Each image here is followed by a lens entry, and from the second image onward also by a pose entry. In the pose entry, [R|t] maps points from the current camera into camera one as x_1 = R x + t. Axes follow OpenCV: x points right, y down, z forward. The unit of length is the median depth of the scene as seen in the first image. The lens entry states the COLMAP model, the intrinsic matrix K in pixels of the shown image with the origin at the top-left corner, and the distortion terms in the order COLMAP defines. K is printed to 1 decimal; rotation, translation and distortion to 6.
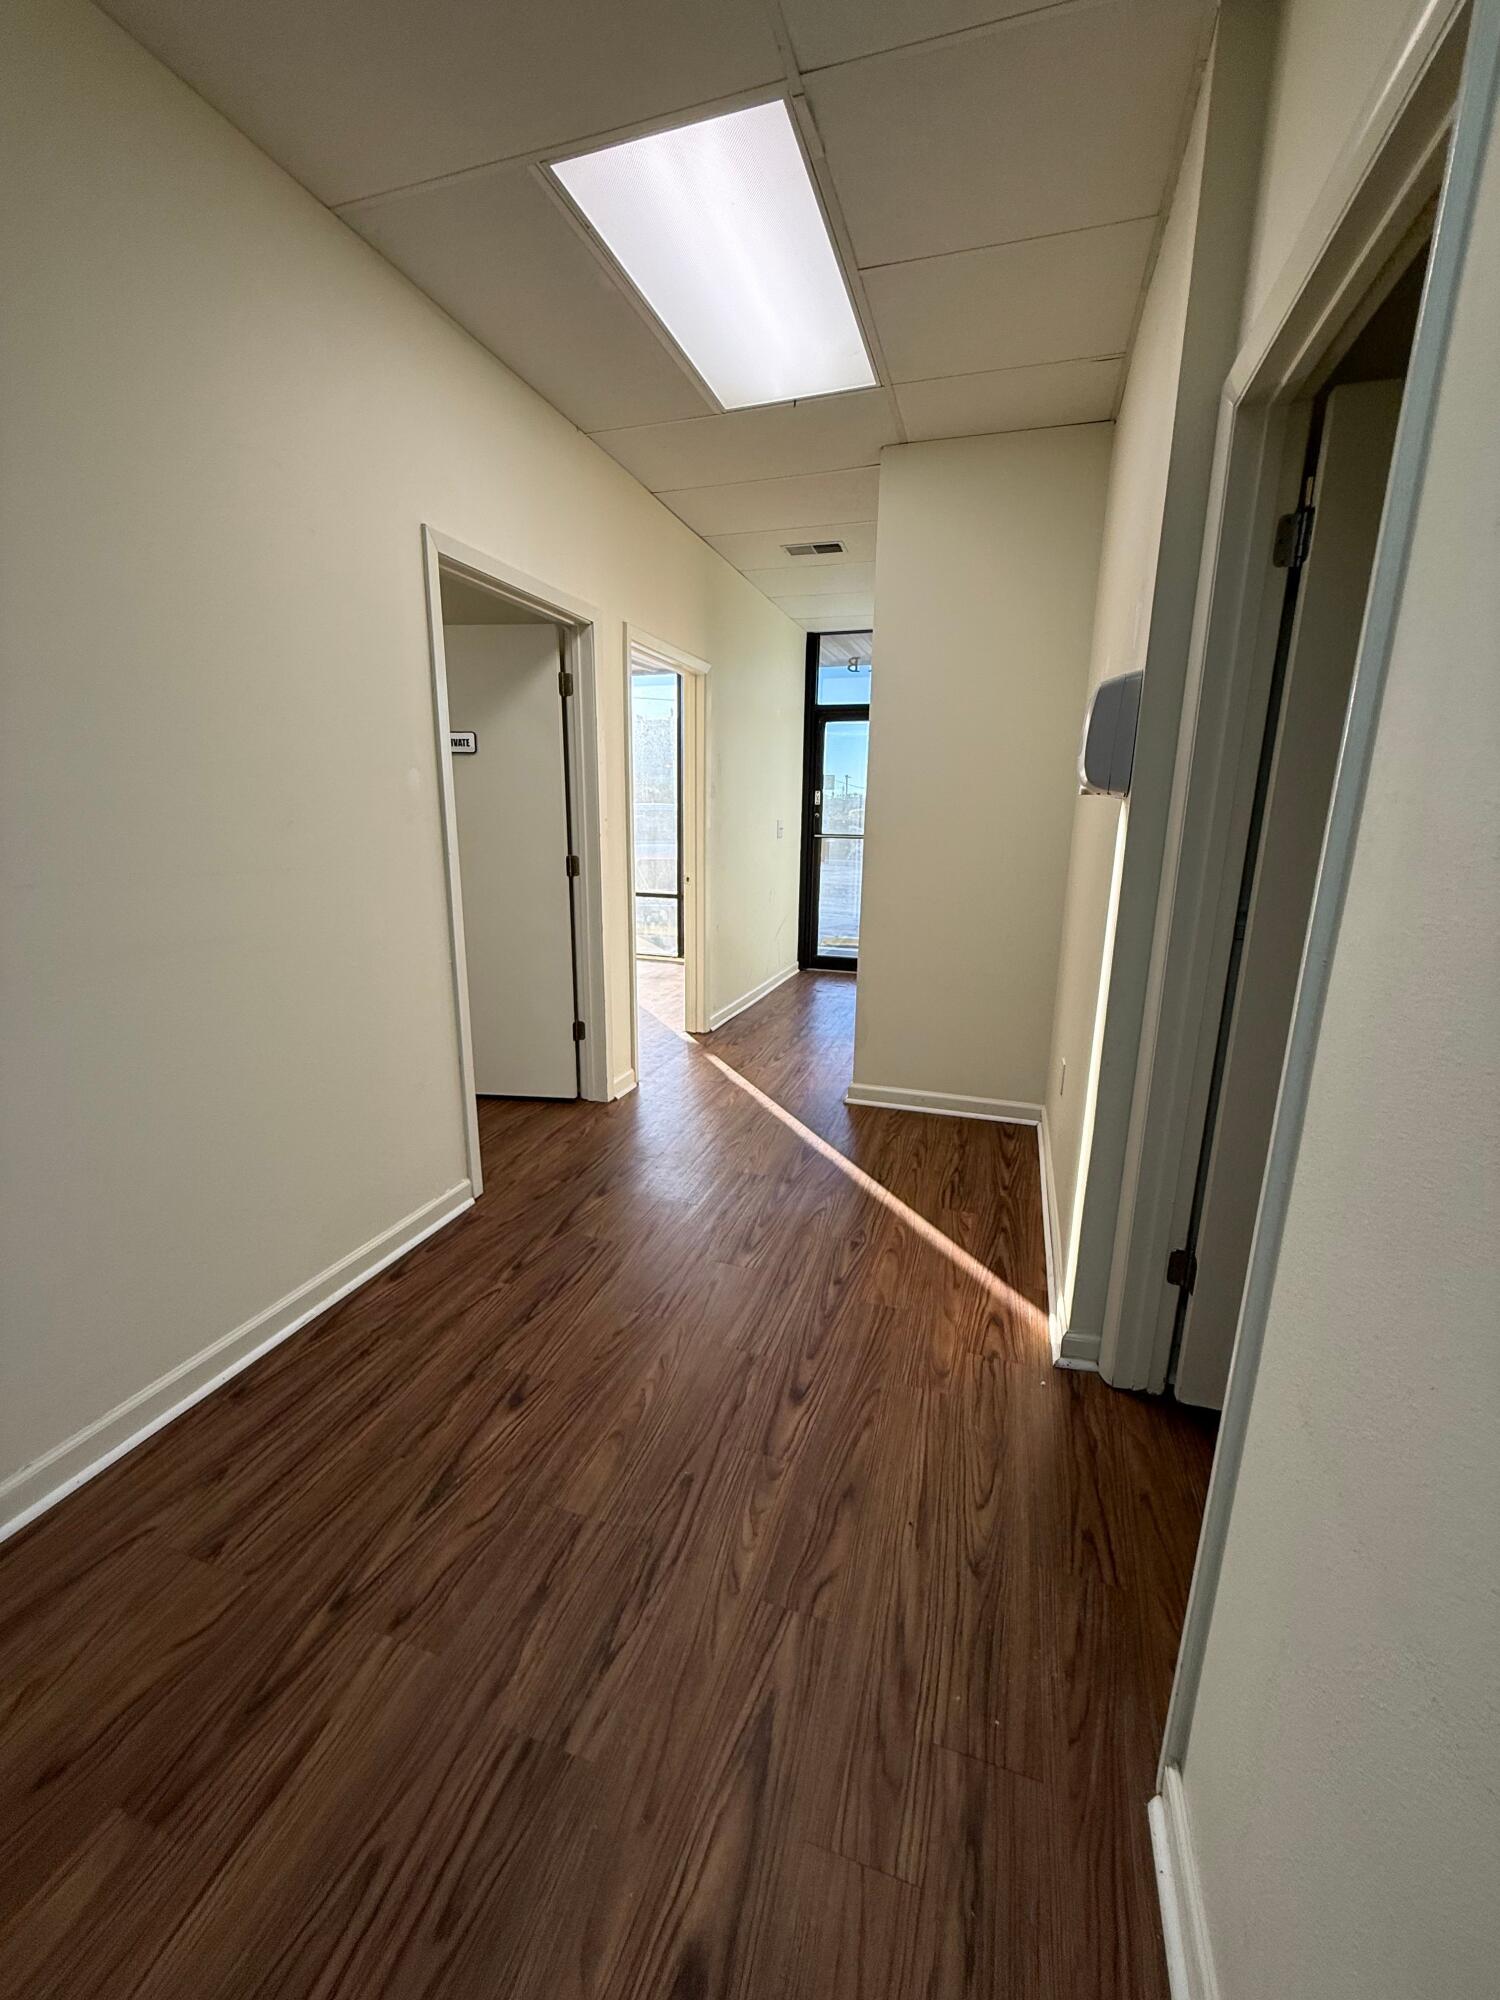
lens RADIAL K [[780.1, 0, 750.5], [0, 780.1, 1006.5], [0, 0, 1]] dist [0.000674, -0.000066]
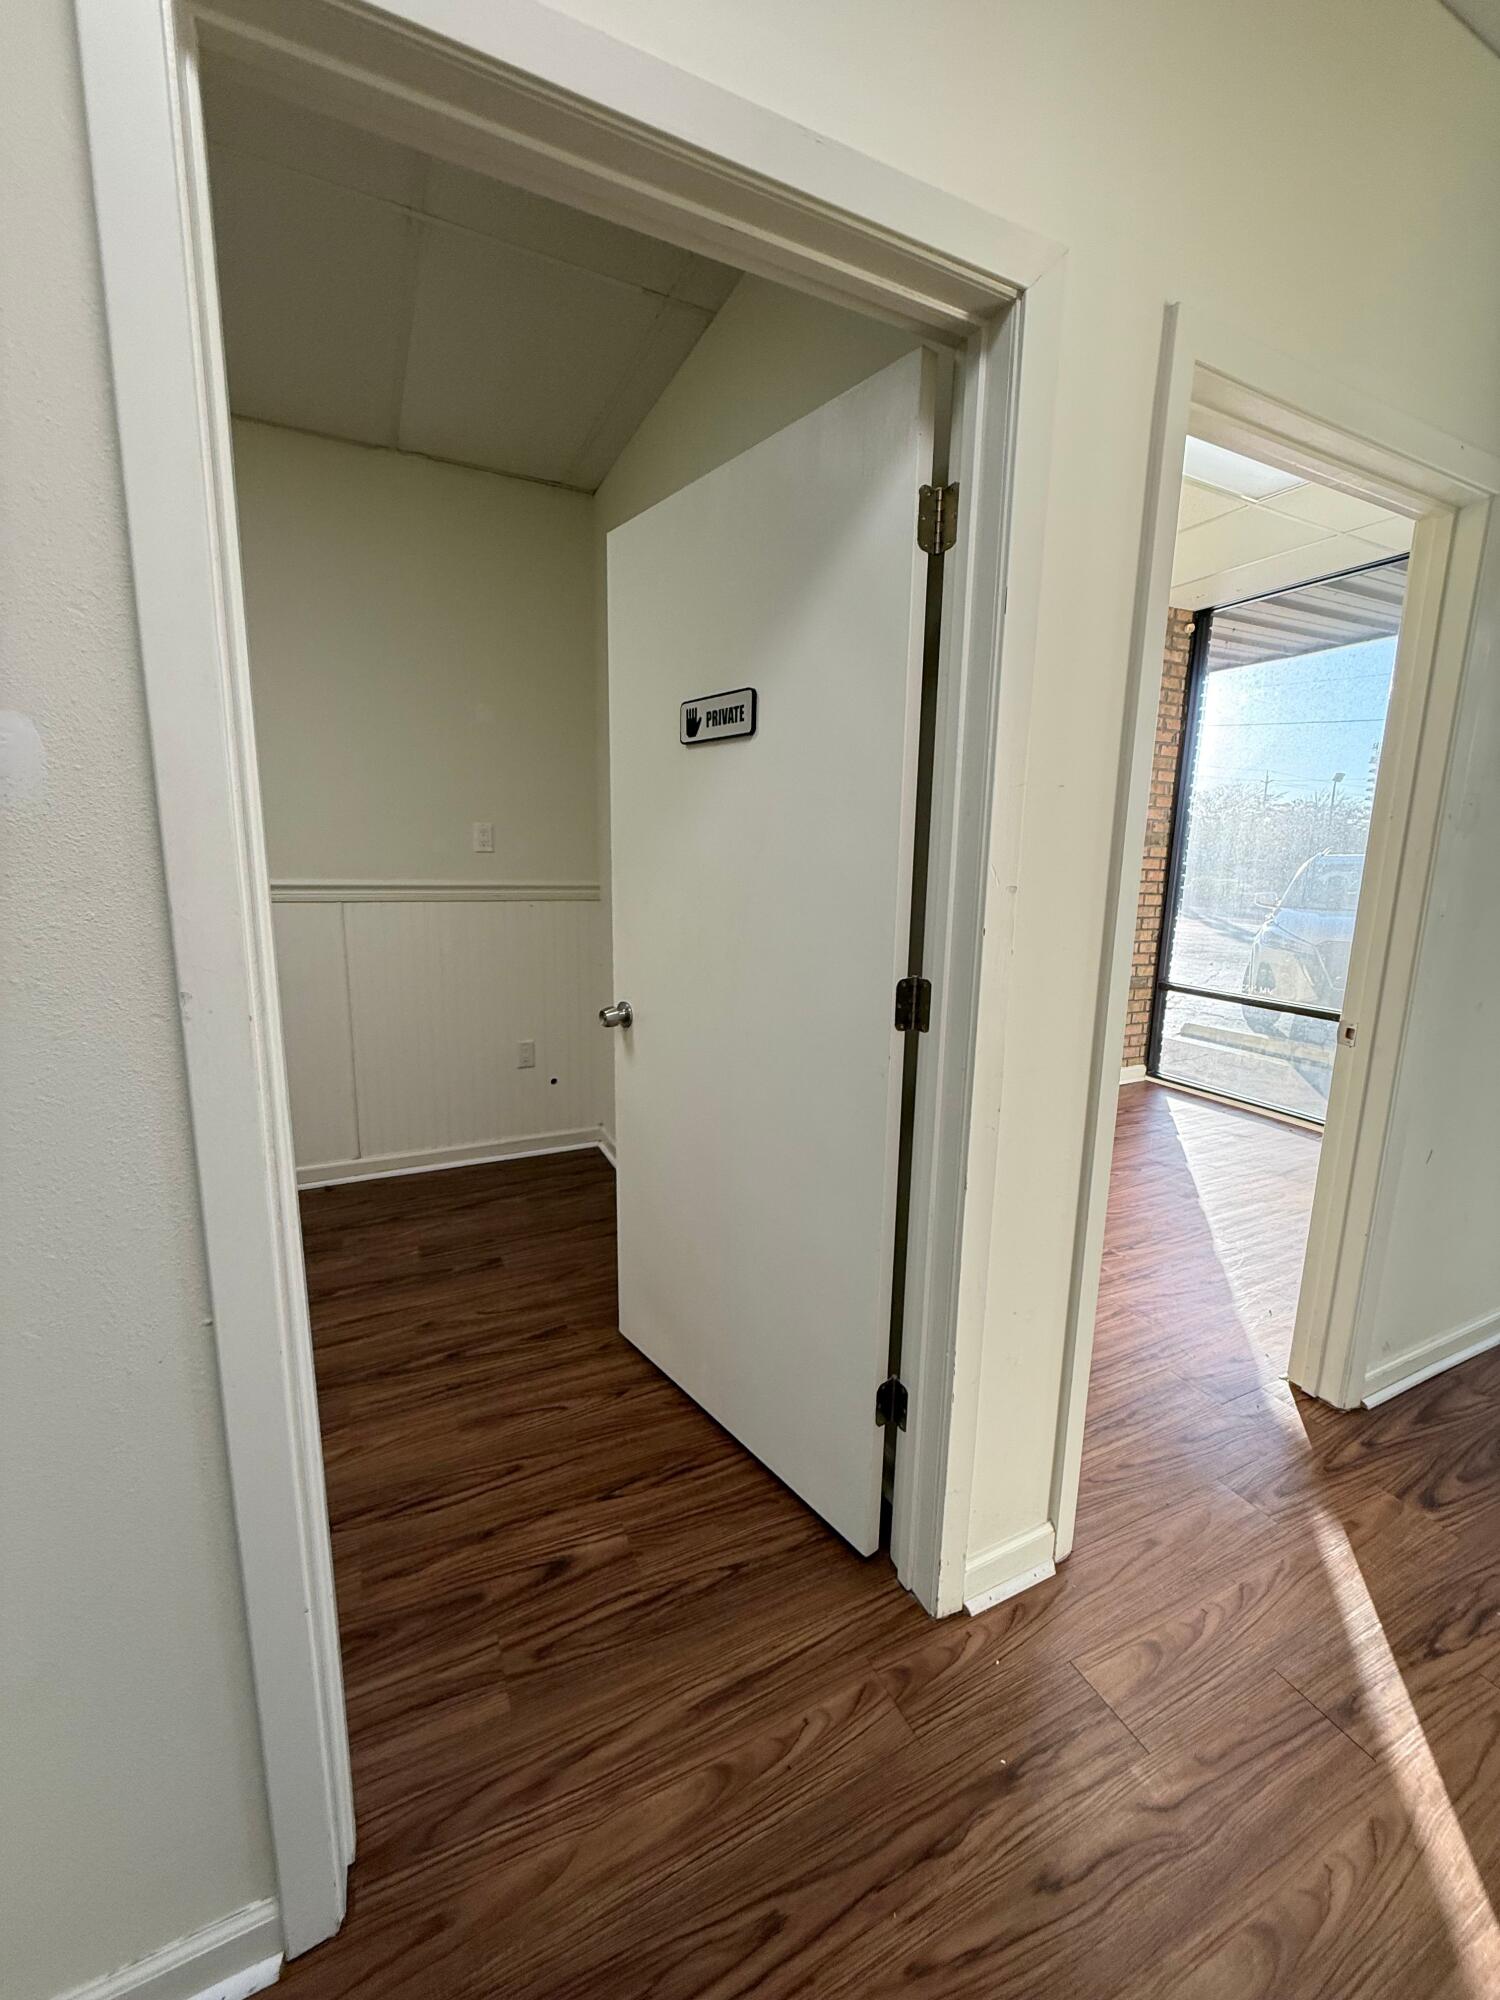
lens RADIAL K [[801.3, 0, 748.9], [0, 801.3, 996.9], [0, 0, 1]] dist [0.000963, 0.000462]
pose [[0.699104, 0.124775, -0.704049, -0.011025], [-0.181223, 0.983426, -0.005662, -0.178565], [0.691673, 0.131548, 0.710129, 0.710641]]
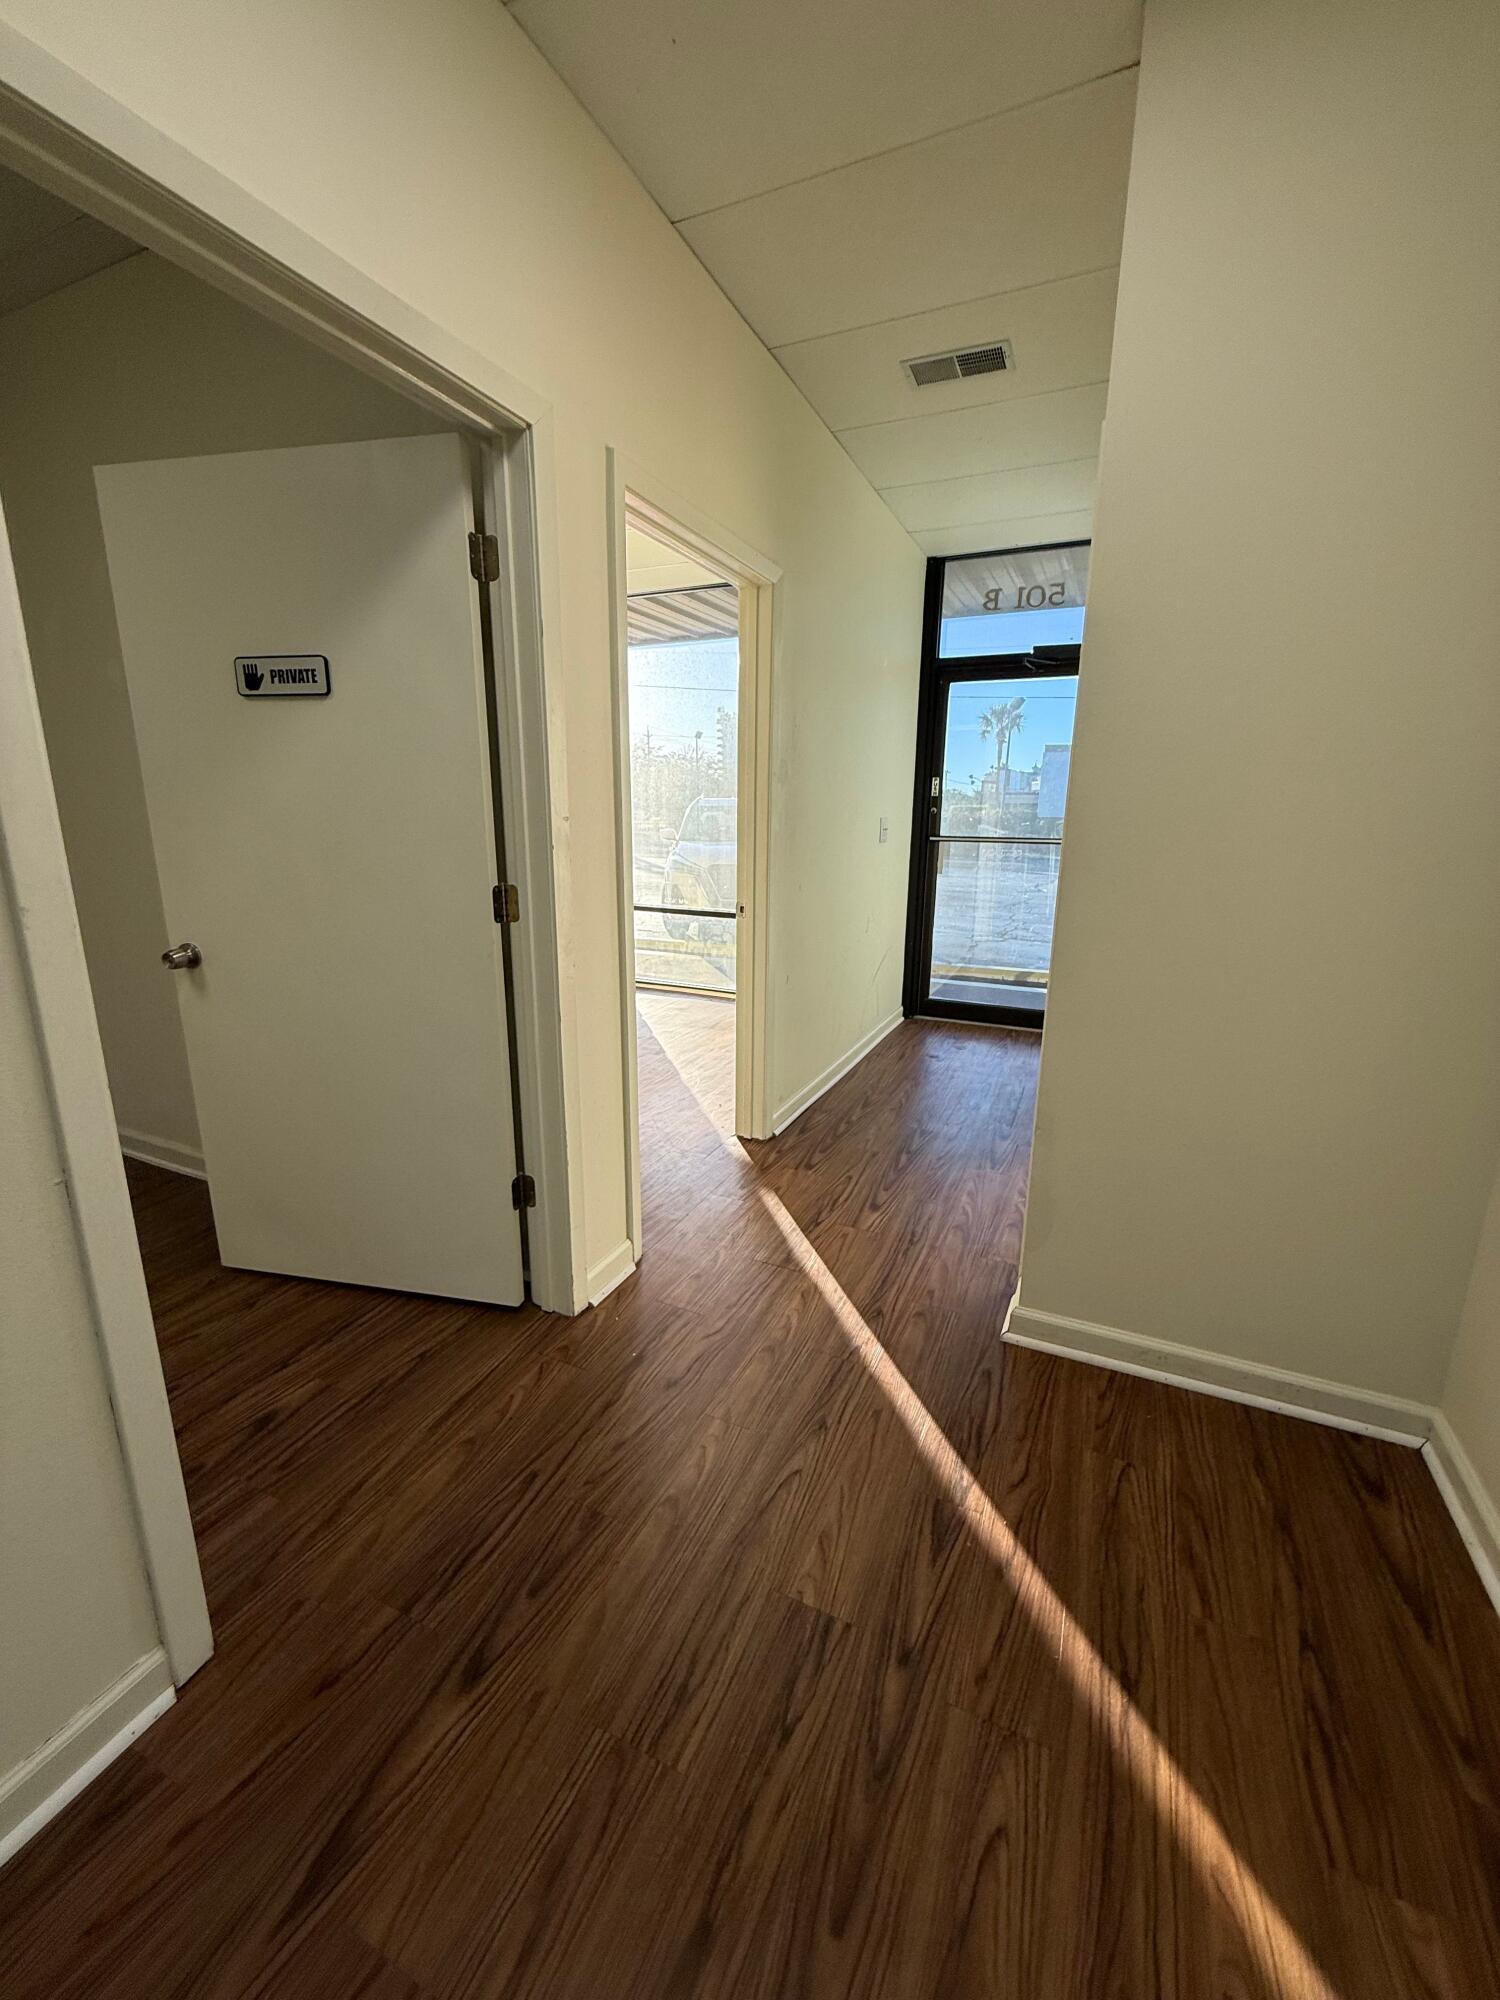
lens RADIAL K [[793.3, 0, 750.0], [0, 793.3, 1000.0], [0, 0, 1]] dist [-0.000395, -0.000107]
pose [[0.993311, 0.023892, -0.112975, 0.003914], [-0.024756, 0.999674, -0.006254, -0.121632], [0.112789, 0.009009, 0.993578, 0.503865]]
